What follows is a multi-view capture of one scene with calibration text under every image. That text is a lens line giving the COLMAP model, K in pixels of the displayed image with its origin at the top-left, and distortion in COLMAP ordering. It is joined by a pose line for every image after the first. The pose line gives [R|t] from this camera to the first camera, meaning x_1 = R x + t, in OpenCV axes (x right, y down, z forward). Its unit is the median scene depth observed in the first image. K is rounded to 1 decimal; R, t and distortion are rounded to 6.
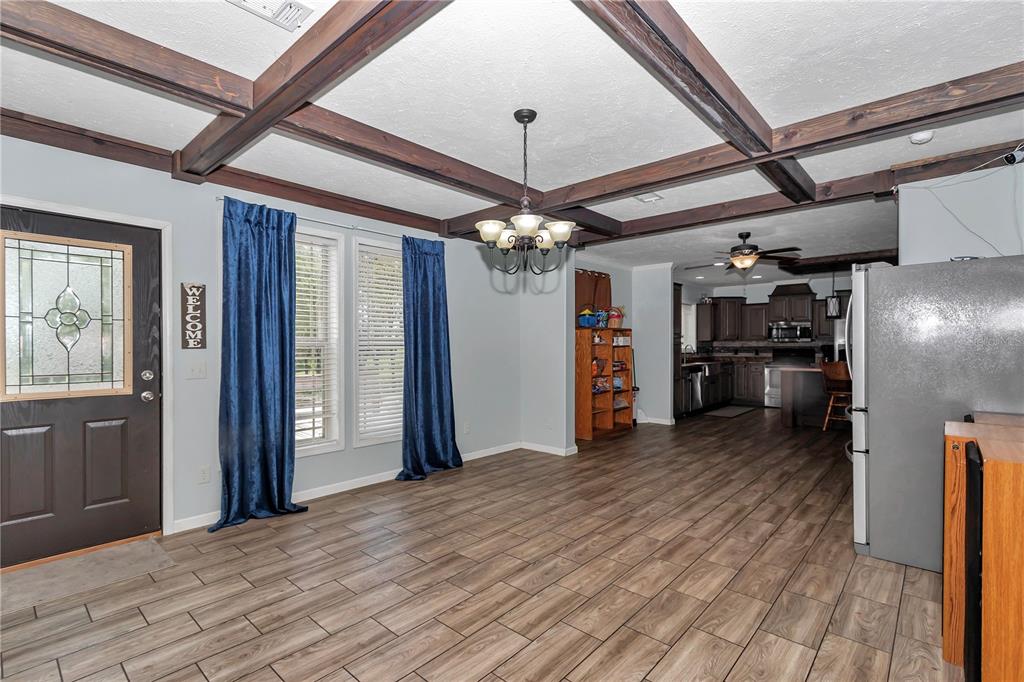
lens RADIAL K [[473.2, 0, 509.0], [0, 473.2, 346.2], [0, 0, 1]] dist [0.005547, 0.001425]
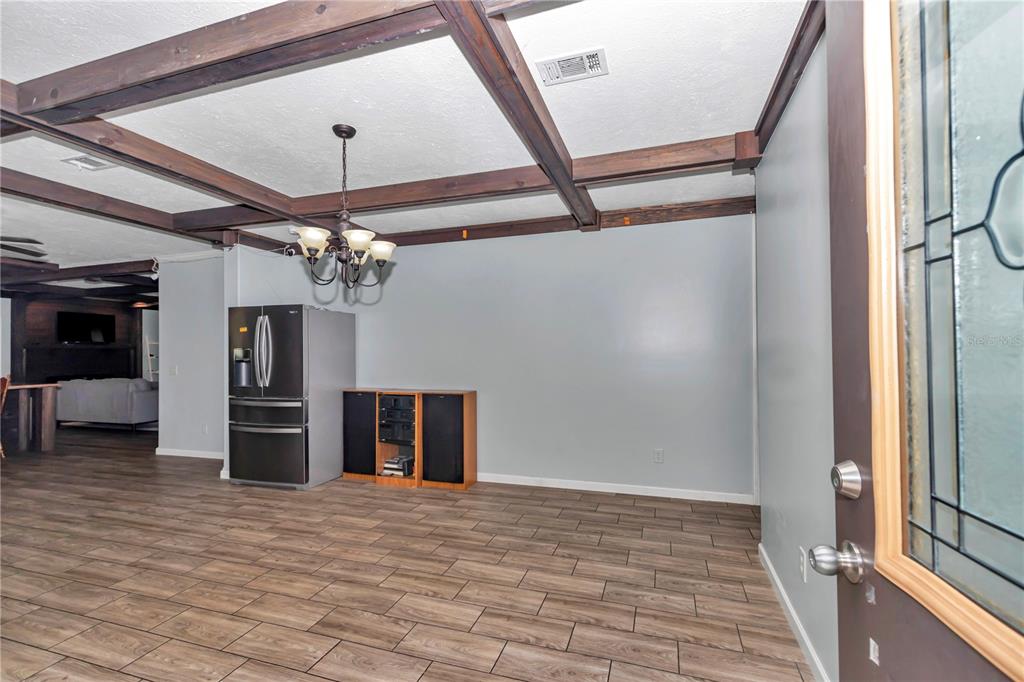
lens RADIAL K [[473.2, 0, 506.8], [0, 473.2, 341.8], [0, 0, 1]] dist [0.005547, 0.001425]
pose [[-0.400841, 0.026220, 0.915772, -0.910229], [0.009939, 0.999656, -0.024271, -0.002942], [-0.916094, -0.000627, -0.400963, 0.972908]]
